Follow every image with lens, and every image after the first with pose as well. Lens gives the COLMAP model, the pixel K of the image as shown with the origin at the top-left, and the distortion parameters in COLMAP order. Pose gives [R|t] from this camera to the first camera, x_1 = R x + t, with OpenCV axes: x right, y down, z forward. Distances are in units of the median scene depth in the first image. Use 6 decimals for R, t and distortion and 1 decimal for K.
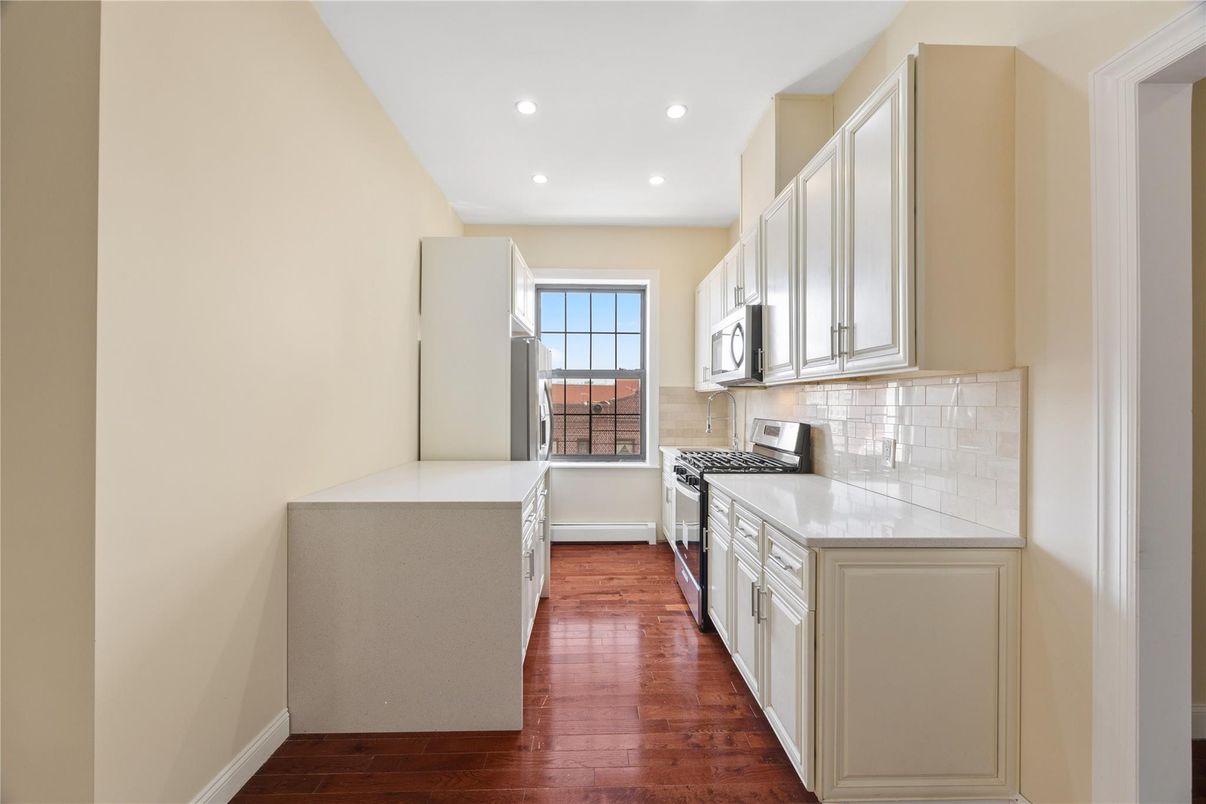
lens RADIAL K [[490.5, 0, 603.0], [0, 490.5, 402.0], [0, 0, 1]] dist [-0.000079, 0.000021]
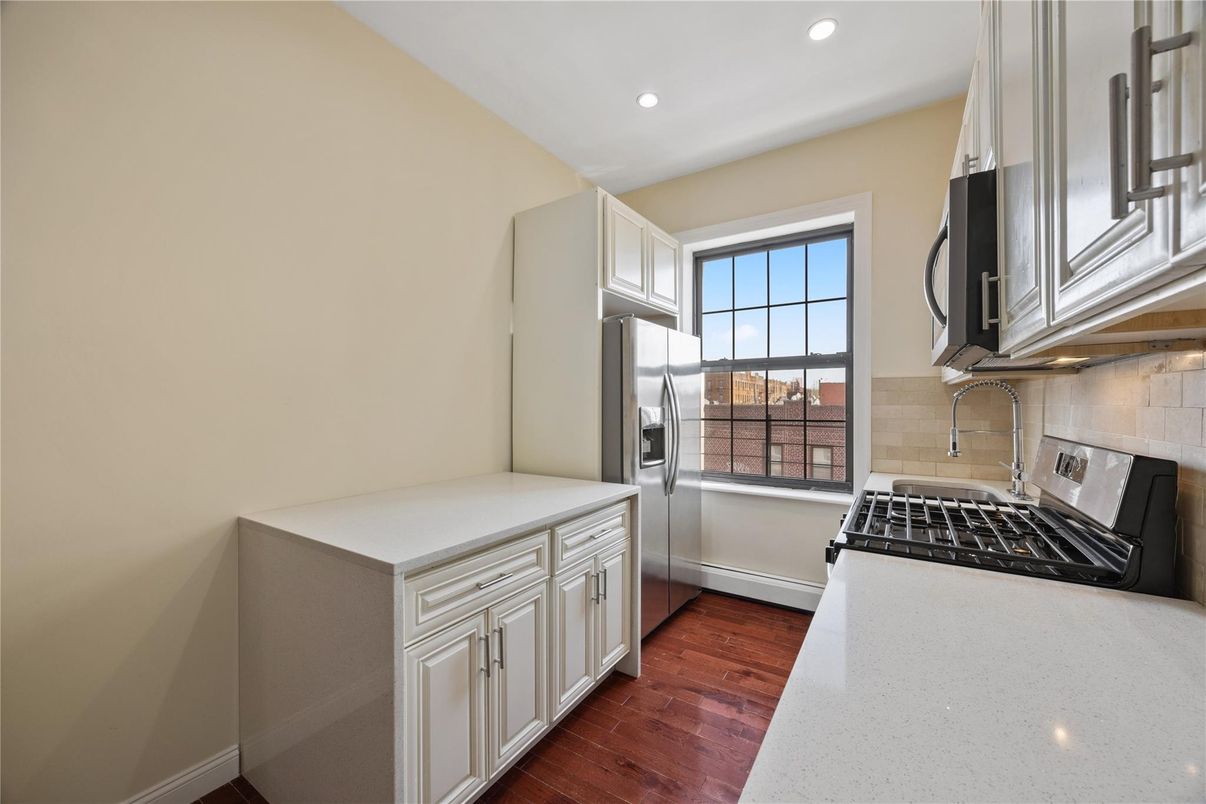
lens RADIAL K [[475.9, 0, 597.0], [0, 475.9, 405.9], [0, 0, 1]] dist [-0.000287, 0.000011]
pose [[0.819878, -0.003109, -0.572529, 0.176965], [0.005468, 0.999982, 0.002401, 0.001330], [0.572511, -0.005099, 0.819881, 0.301781]]
